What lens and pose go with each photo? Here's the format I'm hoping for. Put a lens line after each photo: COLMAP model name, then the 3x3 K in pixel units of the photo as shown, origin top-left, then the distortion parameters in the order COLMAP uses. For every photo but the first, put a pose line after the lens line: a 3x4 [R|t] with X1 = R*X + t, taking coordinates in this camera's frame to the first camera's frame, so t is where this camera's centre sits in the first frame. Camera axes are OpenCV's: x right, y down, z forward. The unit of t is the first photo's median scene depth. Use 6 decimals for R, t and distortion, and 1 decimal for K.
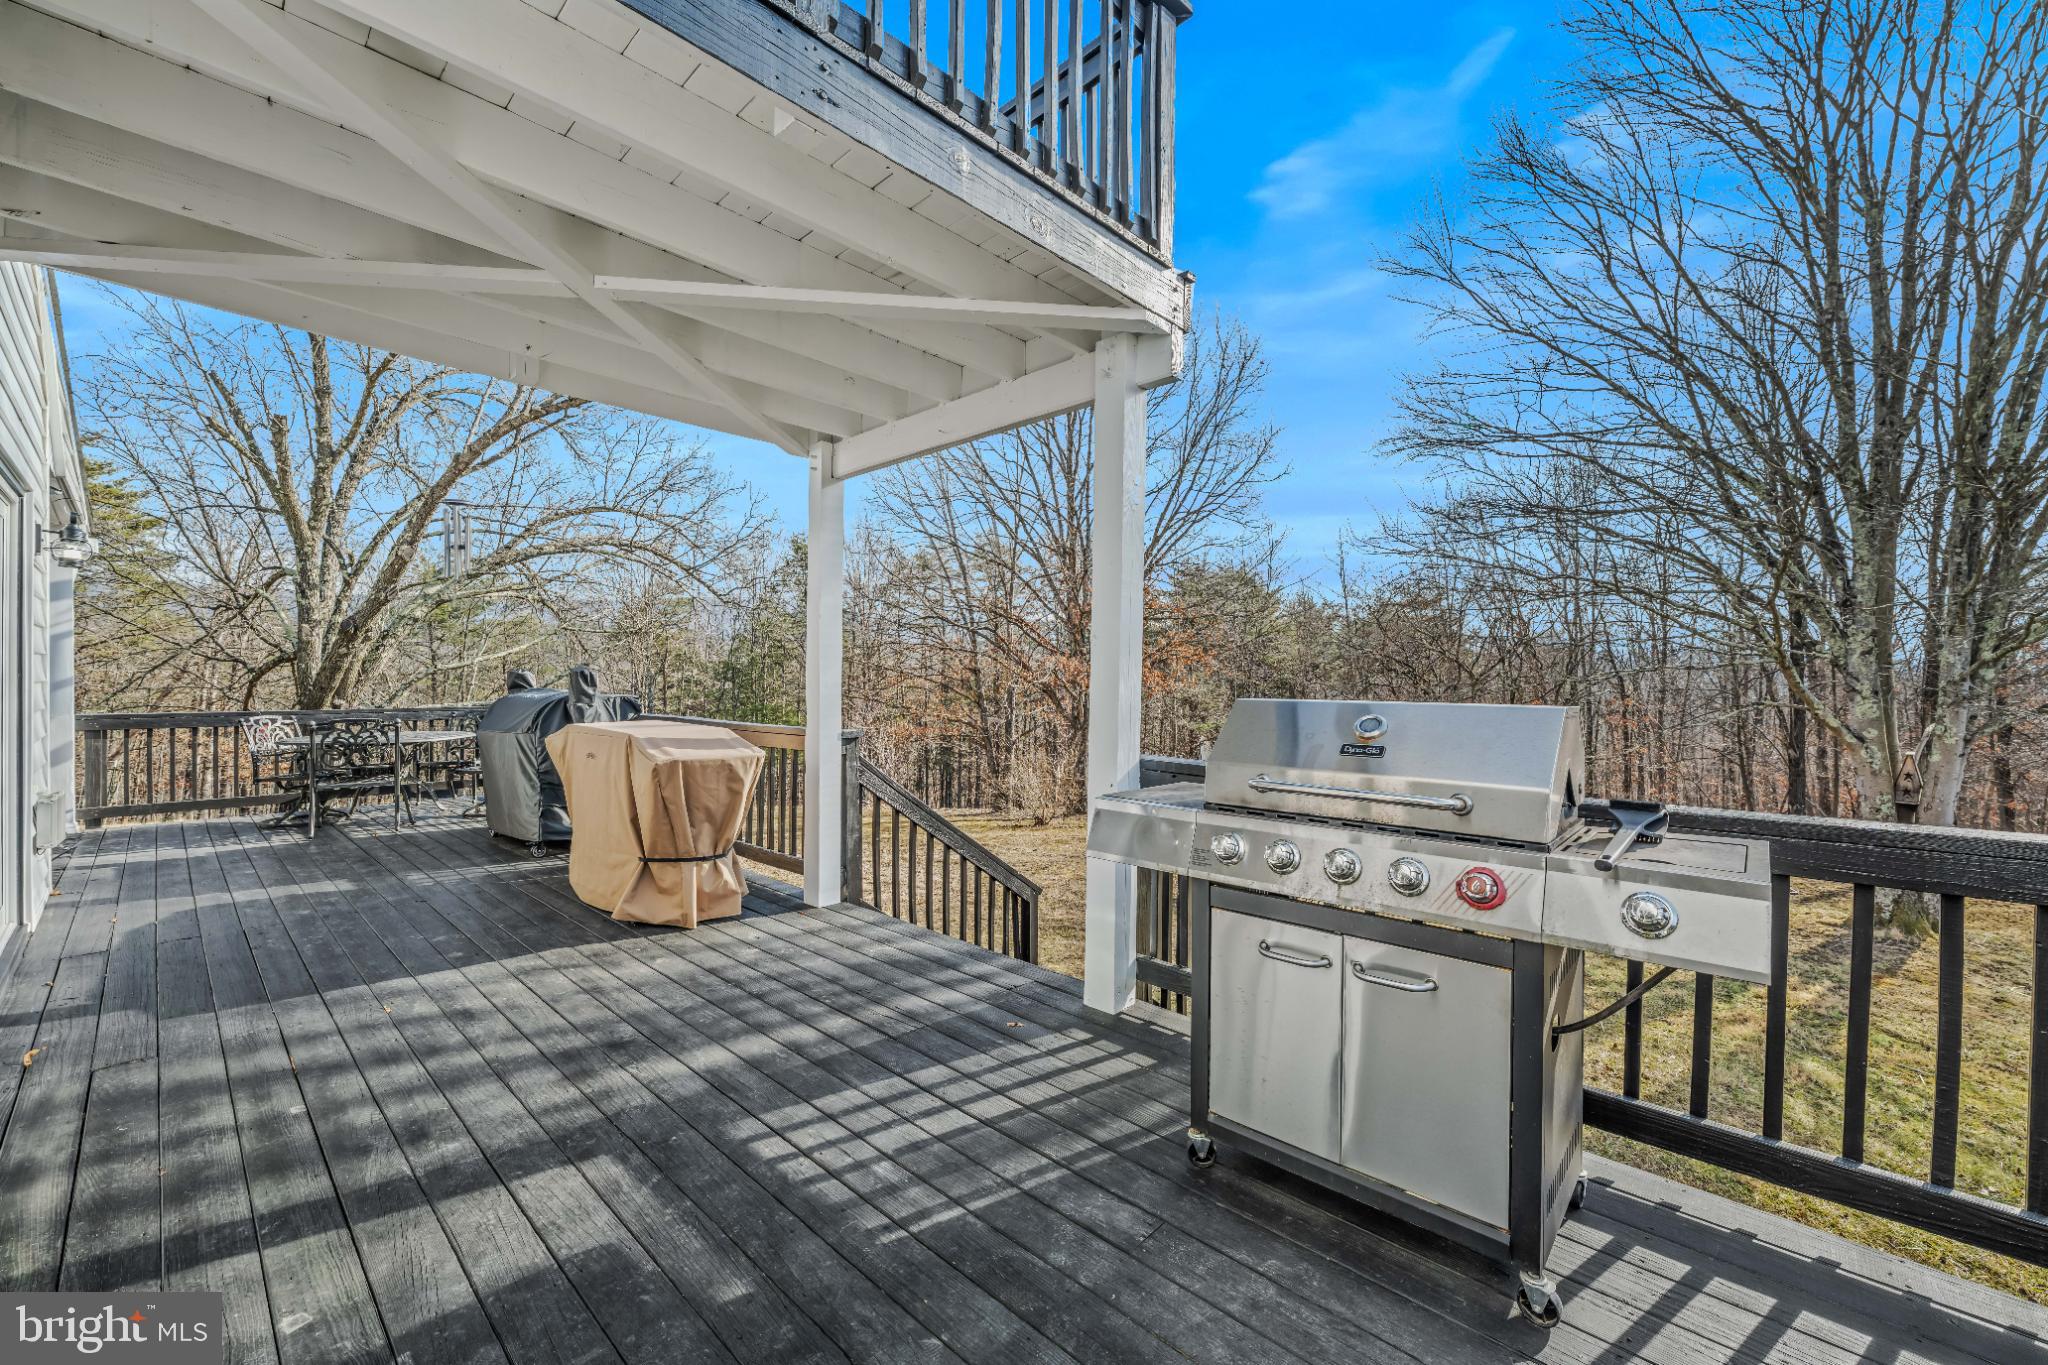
lens RADIAL K [[815.6, 0, 1024.0], [0, 815.6, 682.5], [0, 0, 1]] dist [-0.000311, -0.000085]
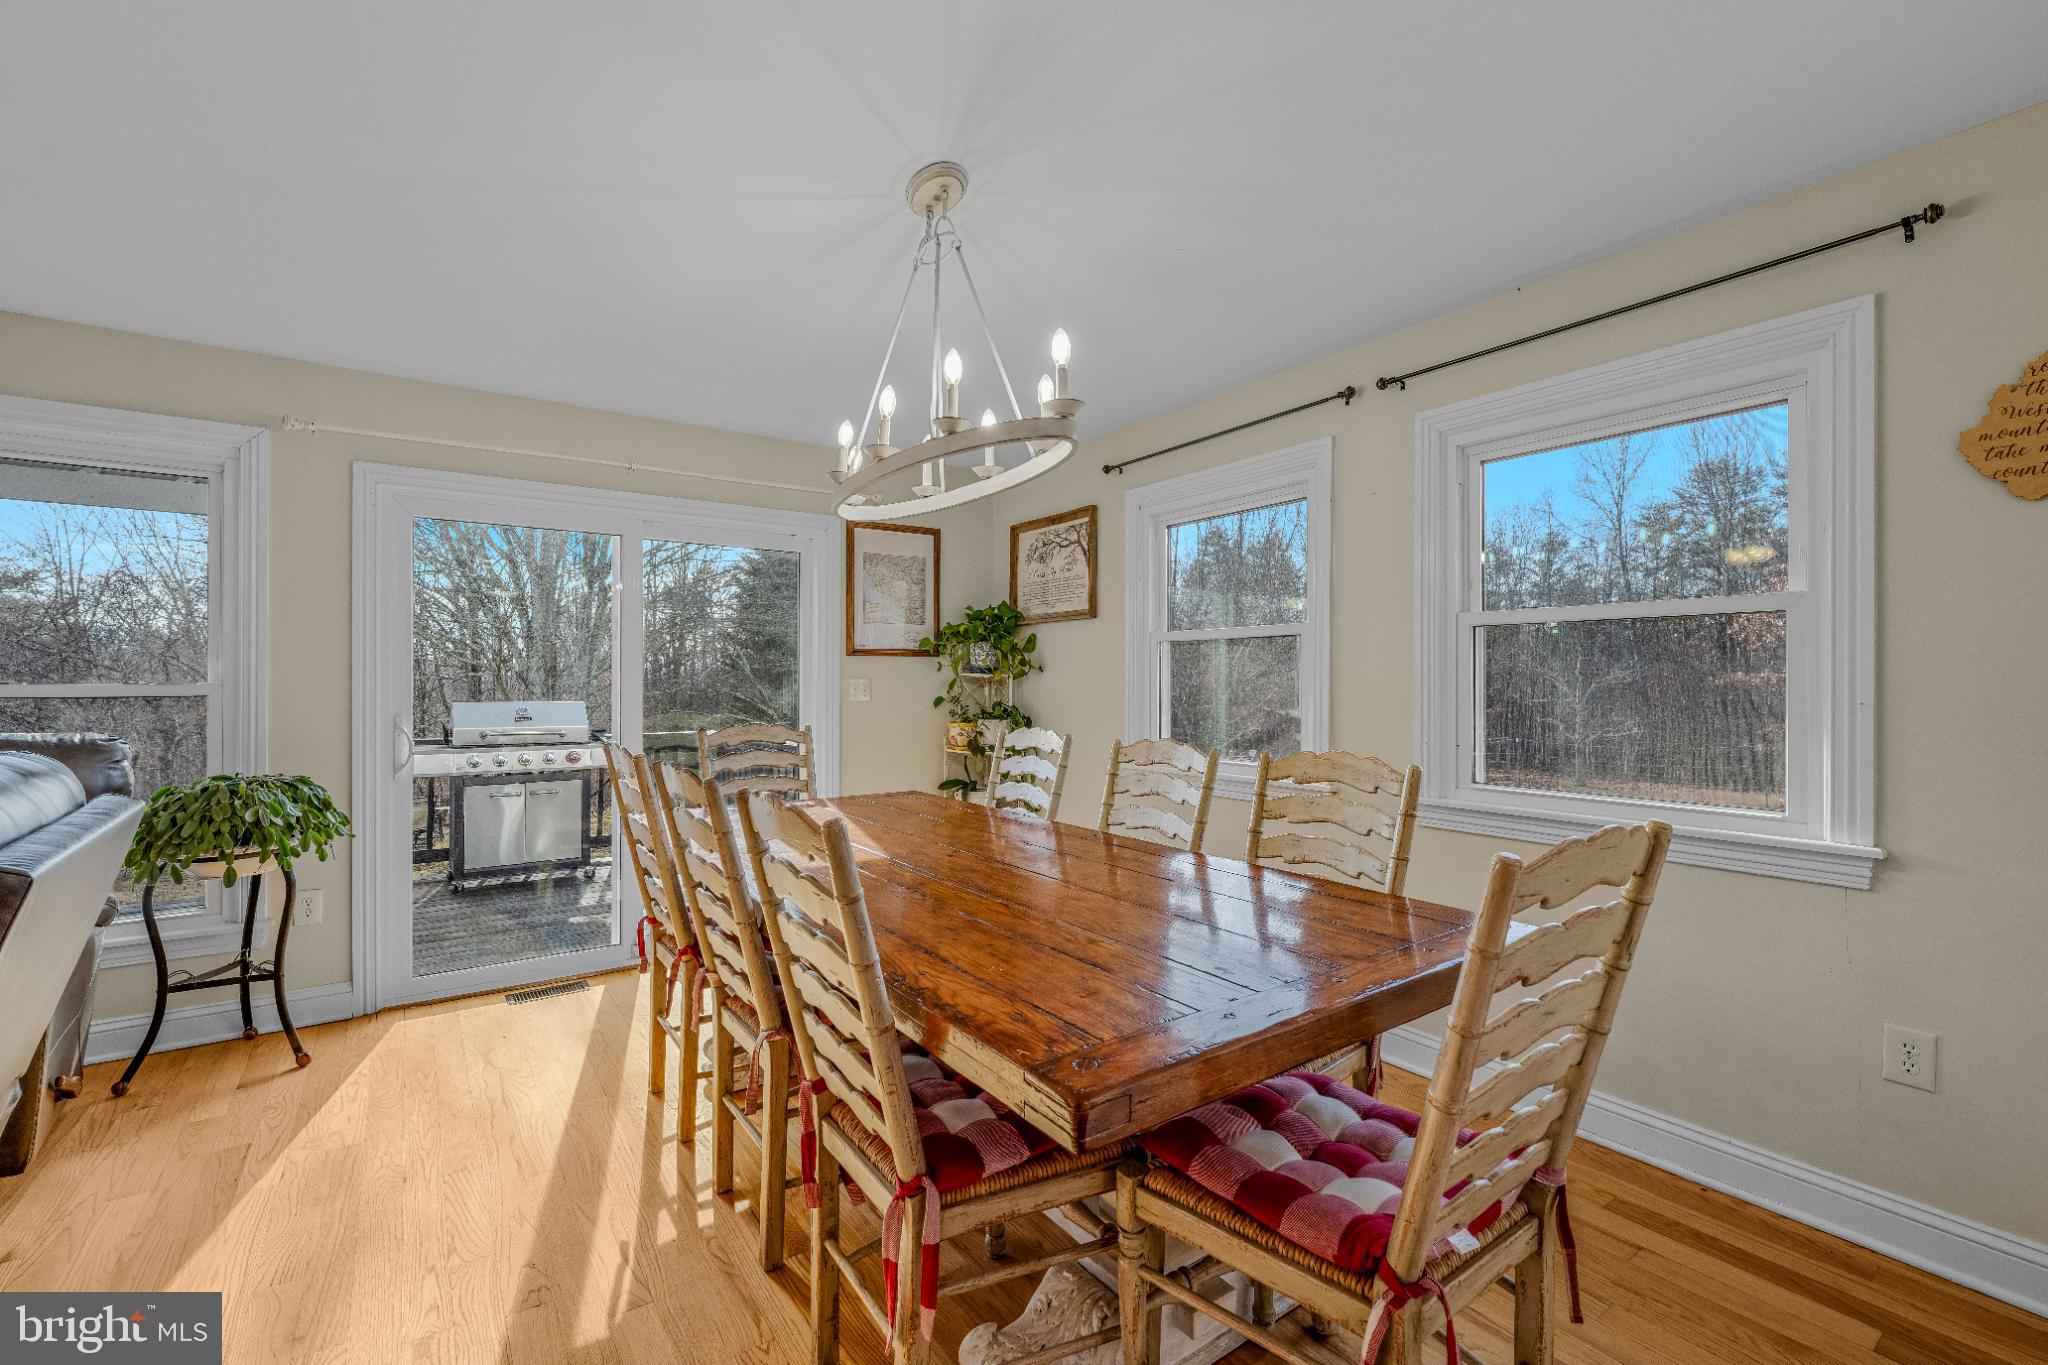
lens RADIAL K [[858.2, 0, 1024.0], [0, 858.2, 682.5], [0, 0, 1]] dist [-0.012832, -0.000032]
pose [[0.191974, 0.000242, 0.981400, -2.370694], [0.003030, 0.999995, -0.000839, -0.037571], [-0.981395, 0.003135, 0.191972, -1.390657]]
